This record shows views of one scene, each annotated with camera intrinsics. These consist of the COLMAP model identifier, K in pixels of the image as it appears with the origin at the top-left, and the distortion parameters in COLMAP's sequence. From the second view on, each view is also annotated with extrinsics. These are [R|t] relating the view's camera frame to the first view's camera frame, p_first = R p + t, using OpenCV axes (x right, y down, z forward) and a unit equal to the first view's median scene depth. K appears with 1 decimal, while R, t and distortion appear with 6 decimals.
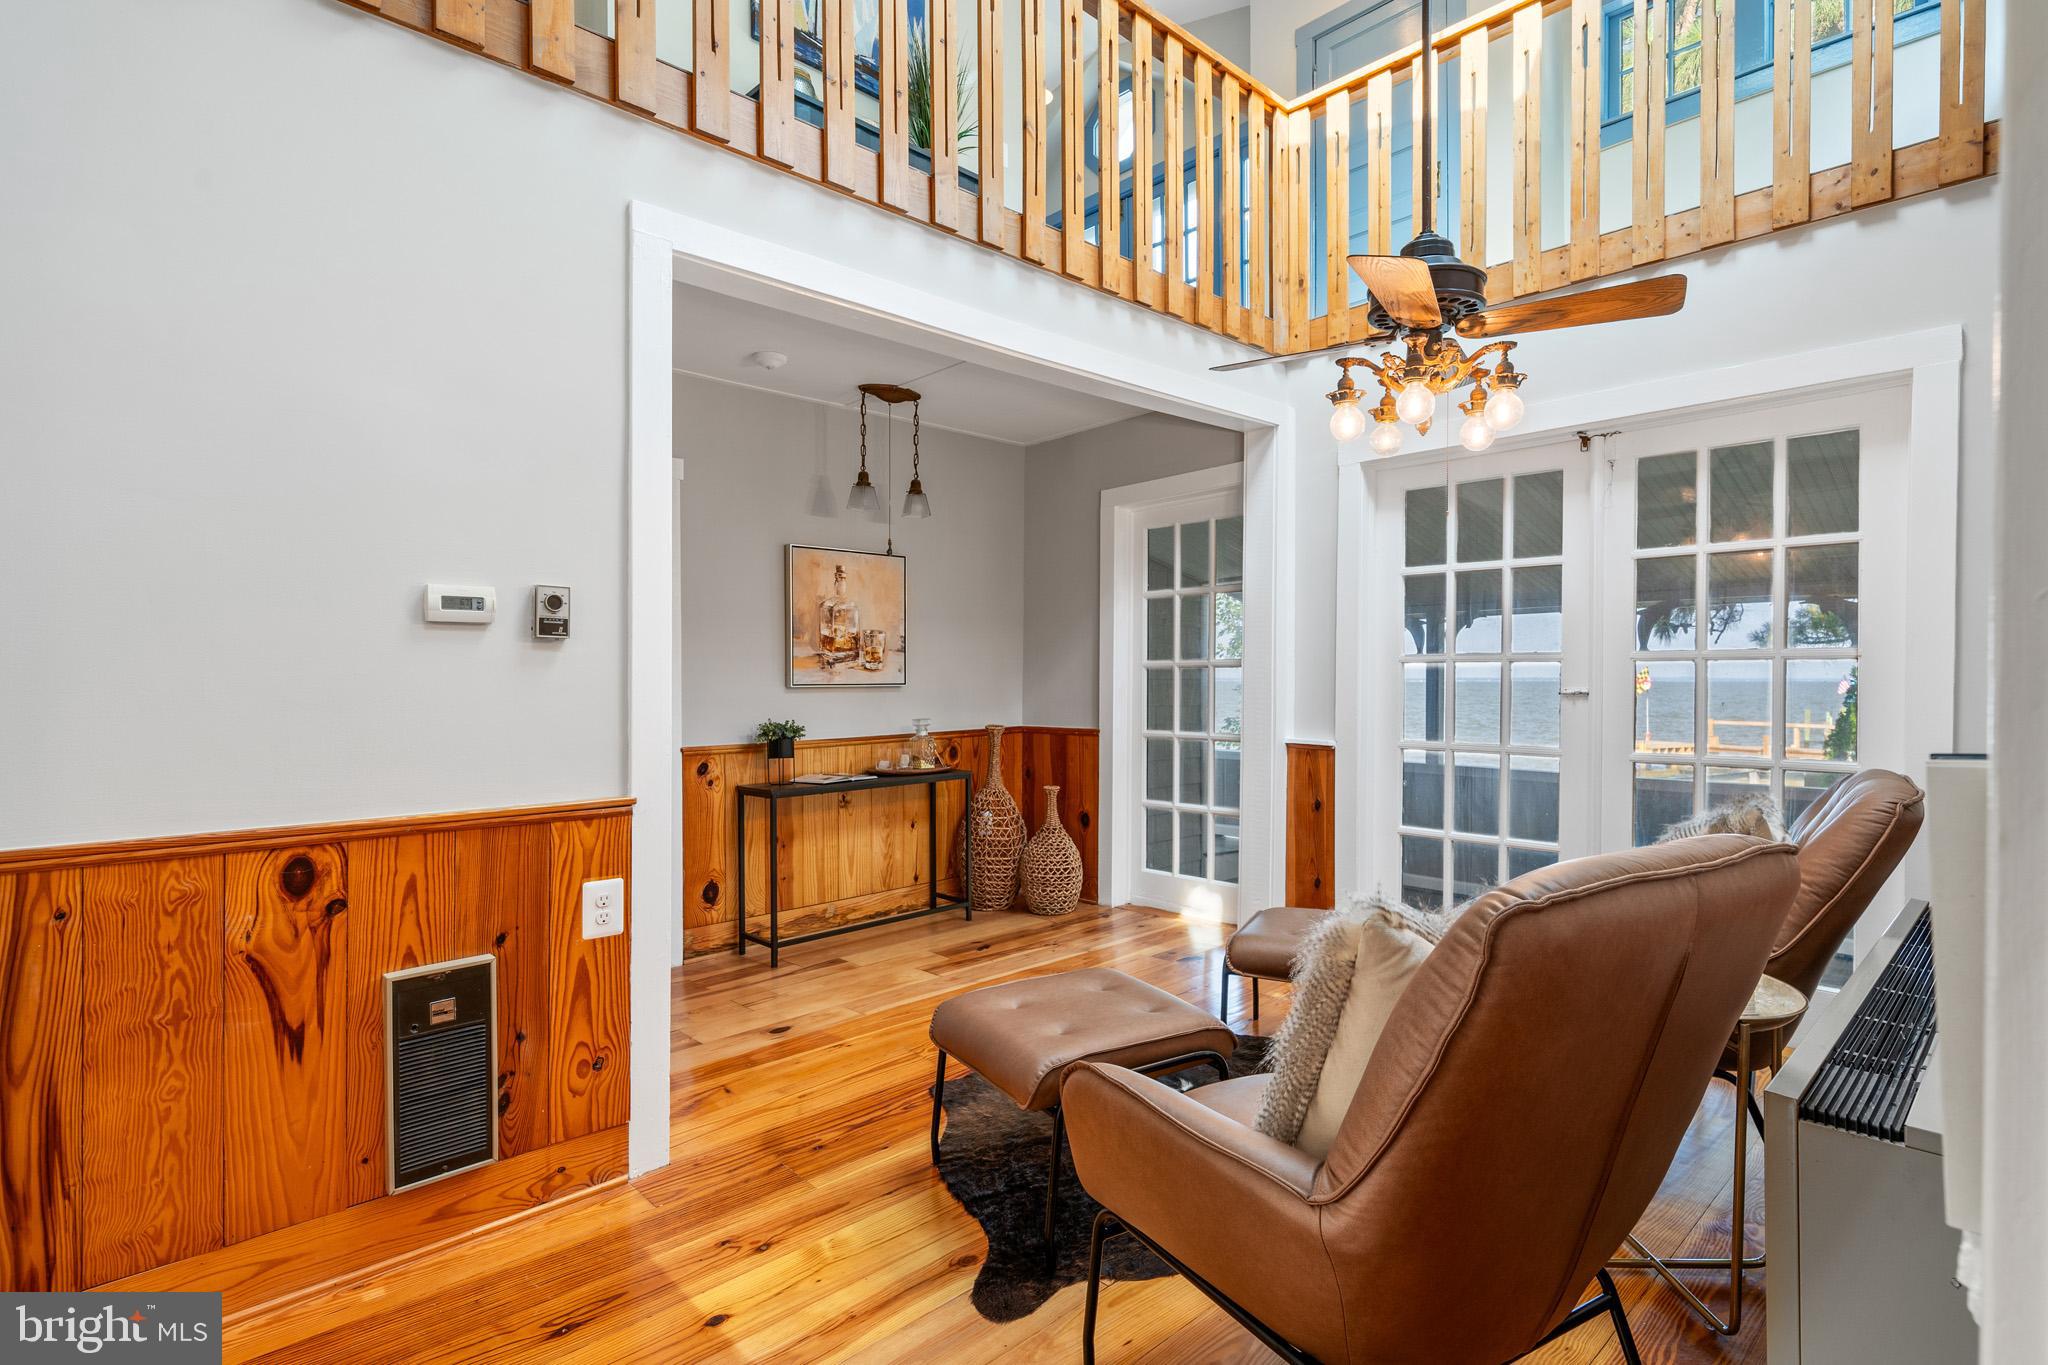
lens RADIAL K [[970.0, 0, 1027.8], [0, 970.0, 681.5], [0, 0, 1]] dist [-0.008858, 0.001967]
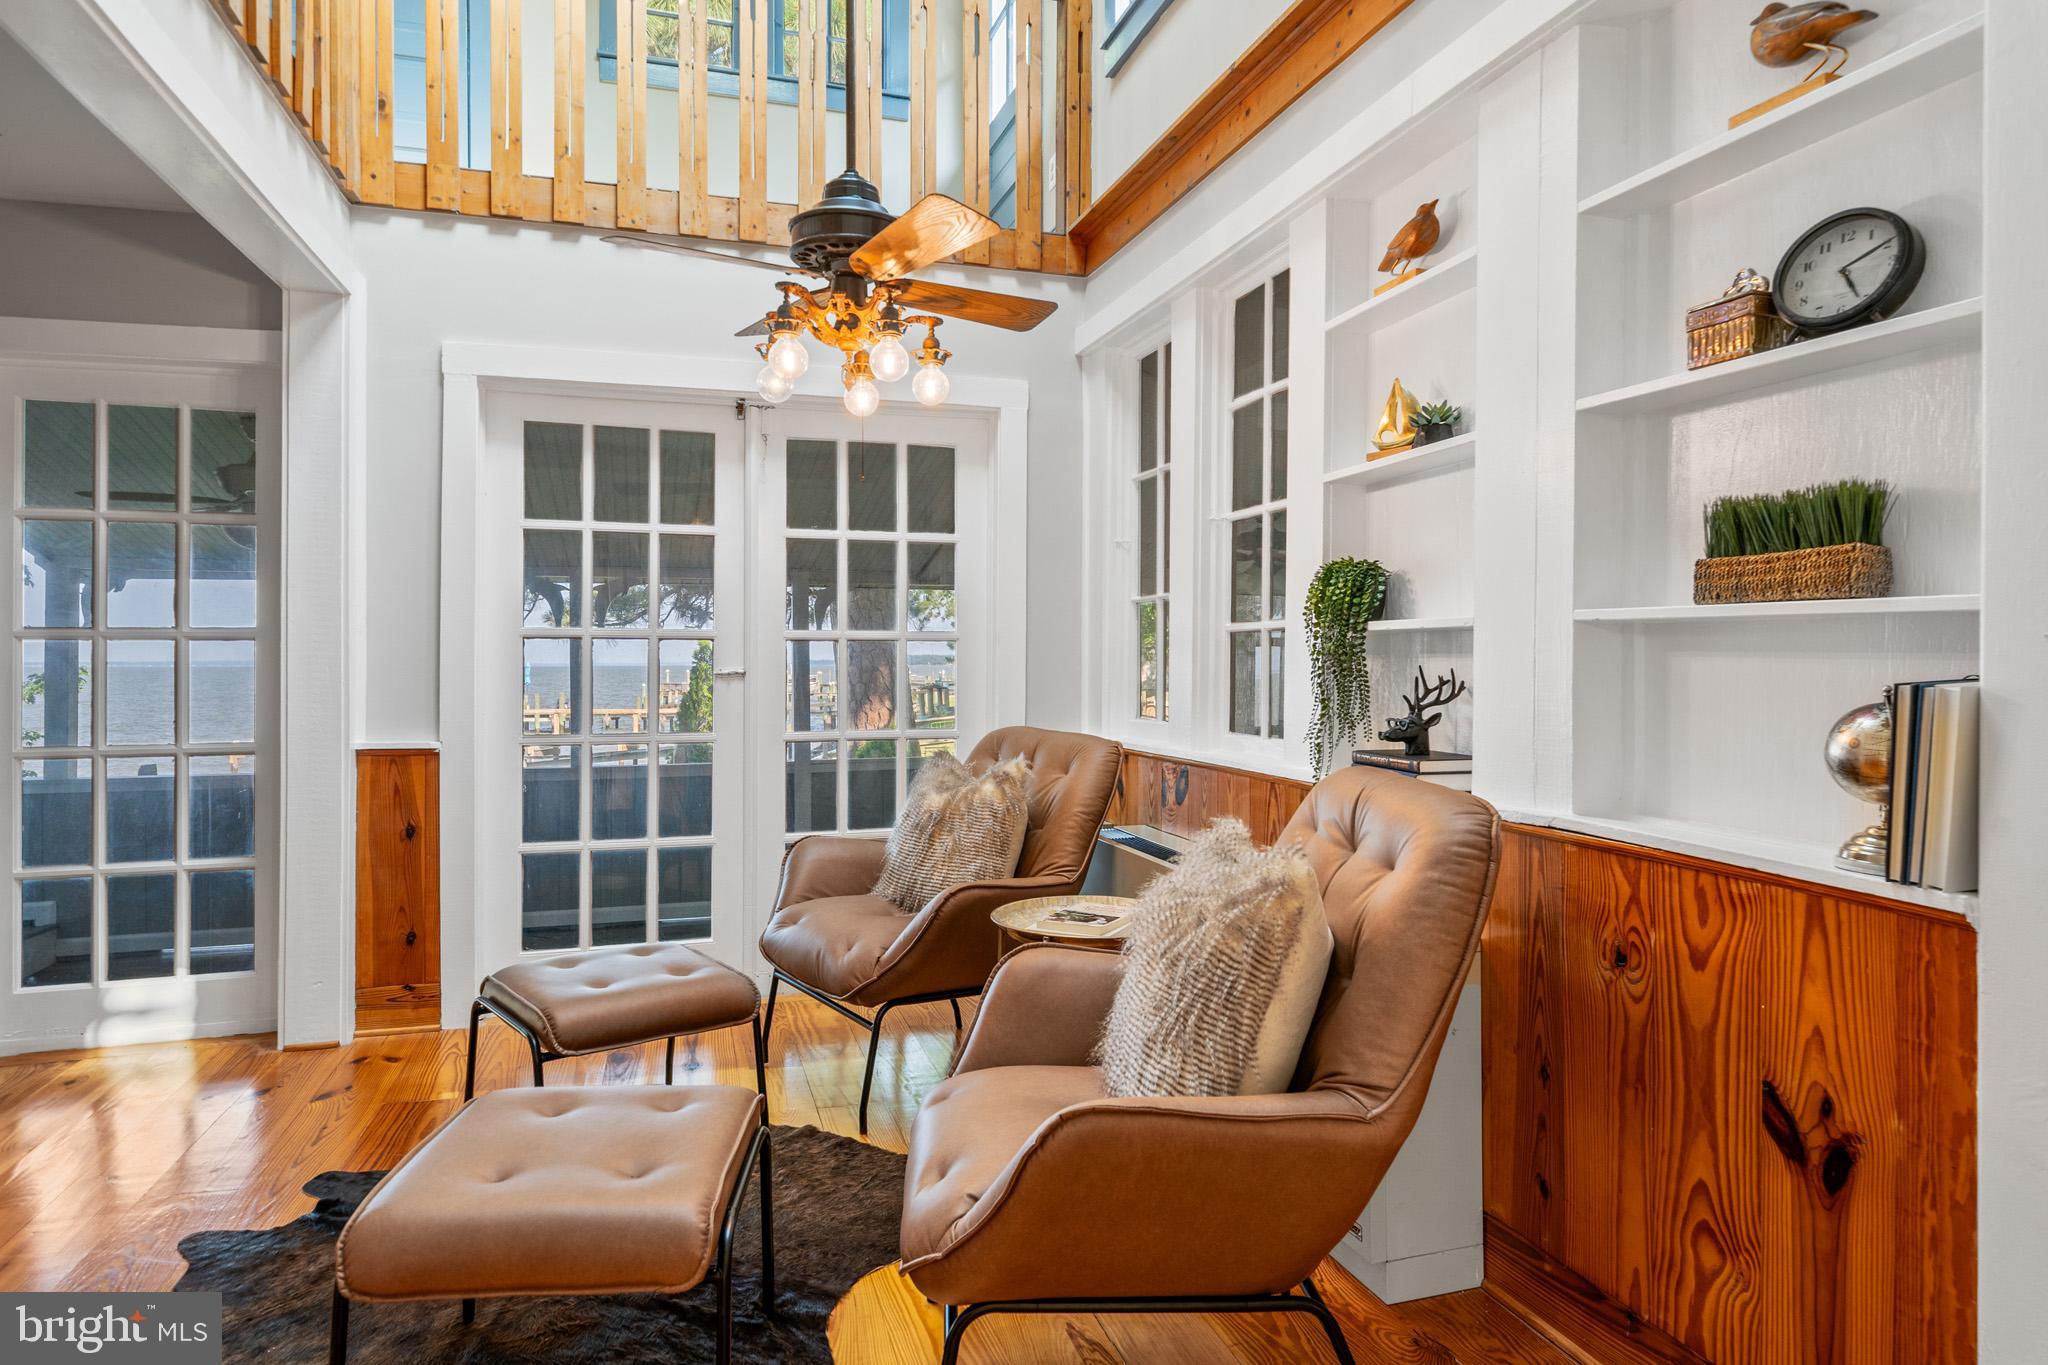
lens RADIAL K [[1197.7, 0, 1017.7], [0, 1197.7, 668.1], [0, 0, 1]] dist [-0.003513, -0.000240]
pose [[0.450113, -0.001708, 0.892970, -0.333712], [0.004638, 0.999989, -0.000425, 0.008309], [-0.892960, 0.004333, 0.450116, 0.209756]]
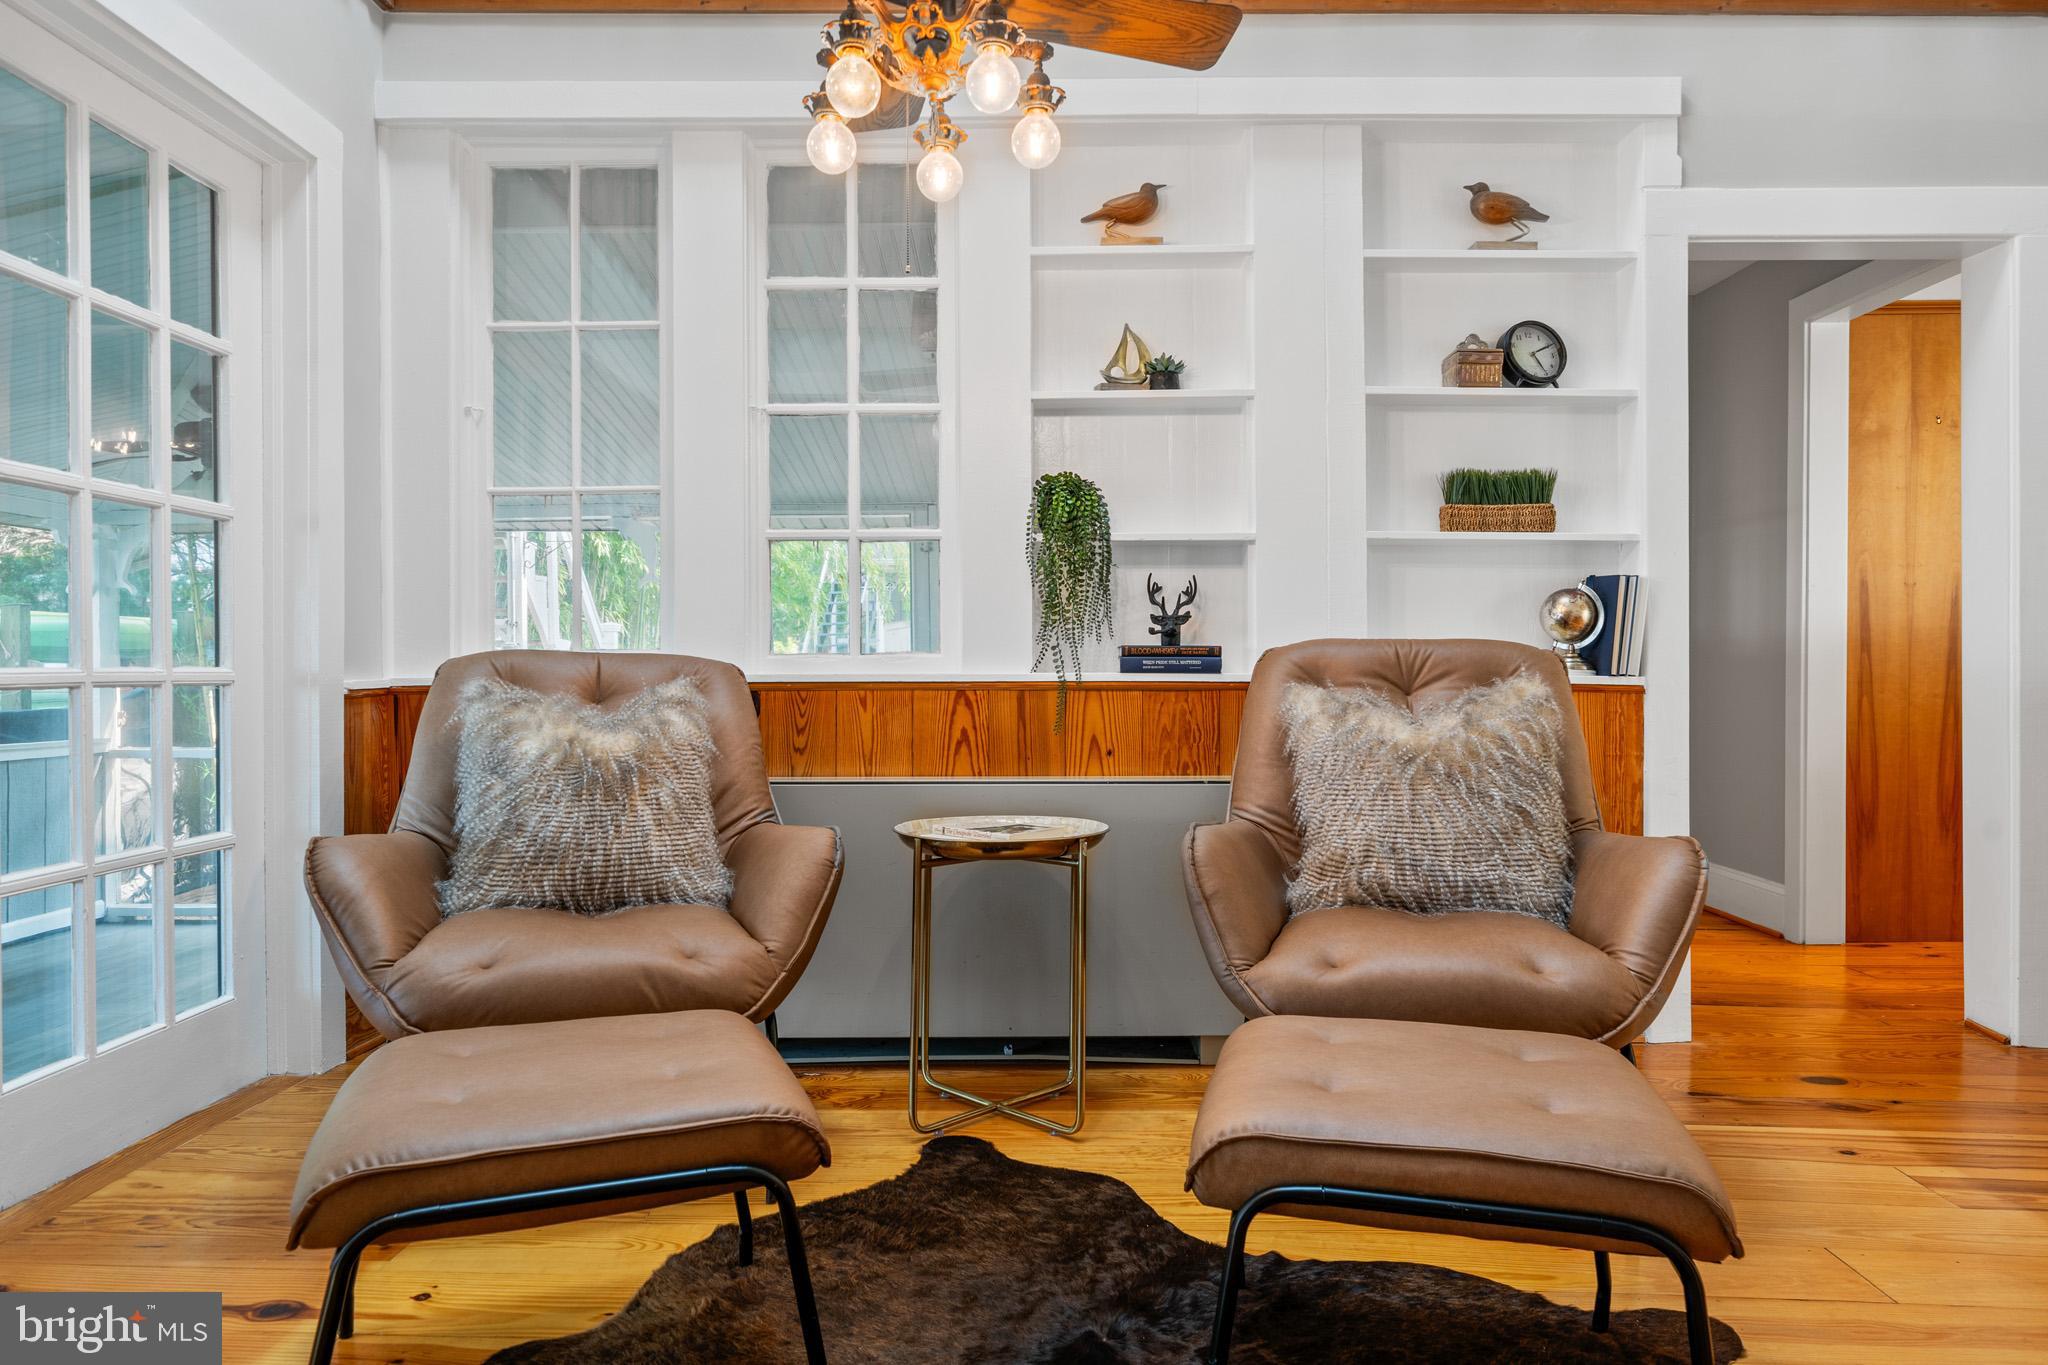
lens RADIAL K [[1254.5, 0, 1024.8], [0, 1254.5, 686.9], [0, 0, 1]] dist [-0.002615, -0.000689]
pose [[-0.711215, -0.004778, 0.702959, -0.155427], [0.010646, 0.999789, 0.017567, 0.068578], [-0.702894, 0.019978, -0.711014, 0.977732]]
